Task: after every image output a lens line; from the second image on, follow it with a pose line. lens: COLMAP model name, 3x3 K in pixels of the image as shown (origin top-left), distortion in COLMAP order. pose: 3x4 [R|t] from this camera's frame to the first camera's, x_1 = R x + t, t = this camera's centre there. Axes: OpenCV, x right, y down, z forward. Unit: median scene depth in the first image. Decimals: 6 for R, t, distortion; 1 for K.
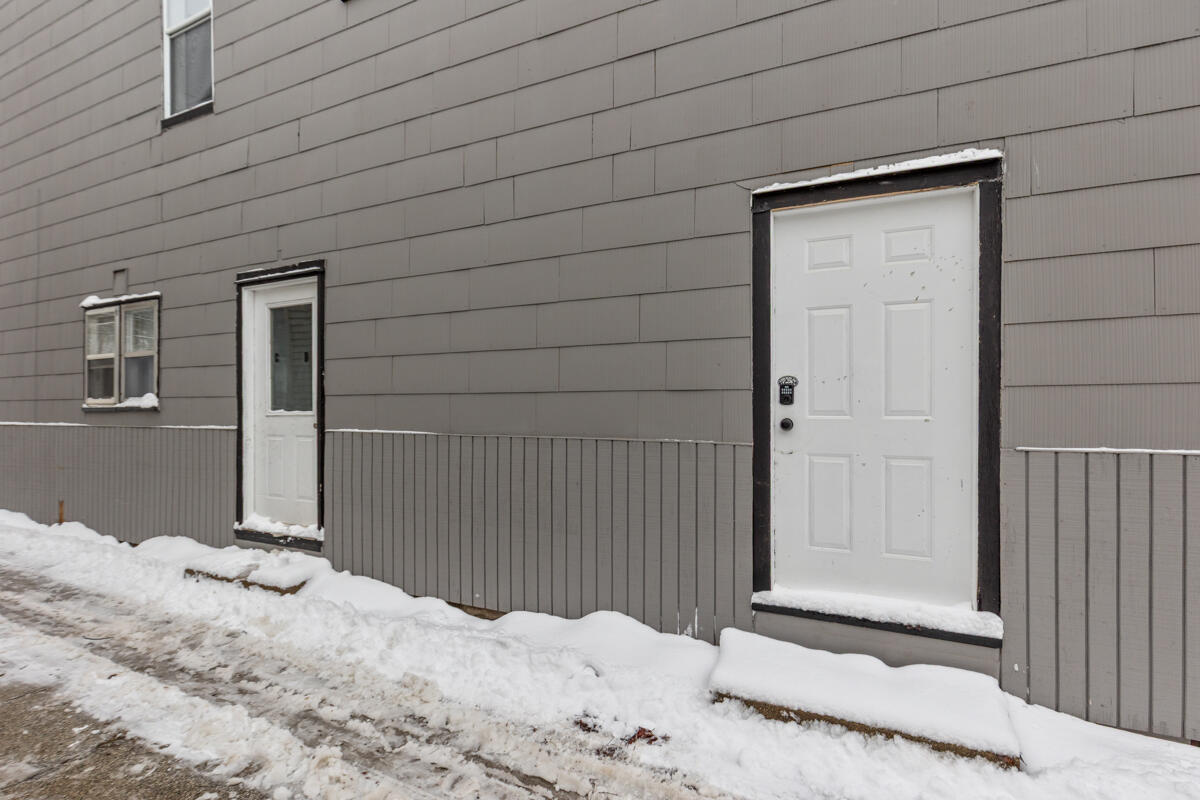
lens RADIAL K [[548.6, 0, 600.8], [0, 548.6, 408.4], [0, 0, 1]] dist [-0.000487, 0.000131]
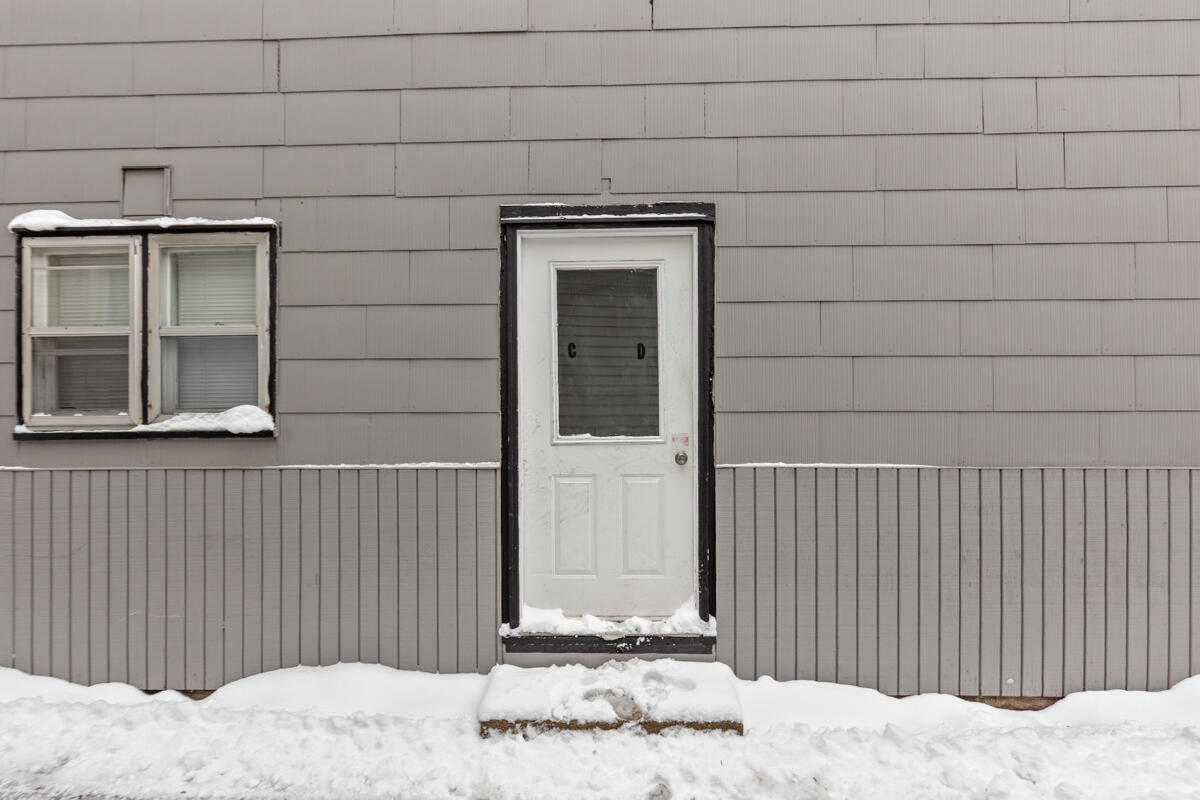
lens RADIAL K [[585.3, 0, 584.9], [0, 585.3, 431.7], [0, 0, 1]] dist [-0.002965, -0.001211]
pose [[0.918790, -0.000489, 0.394746, -0.884334], [0.001803, 0.999994, -0.002957, 0.001052], [-0.394742, 0.003428, 0.918785, 0.406614]]
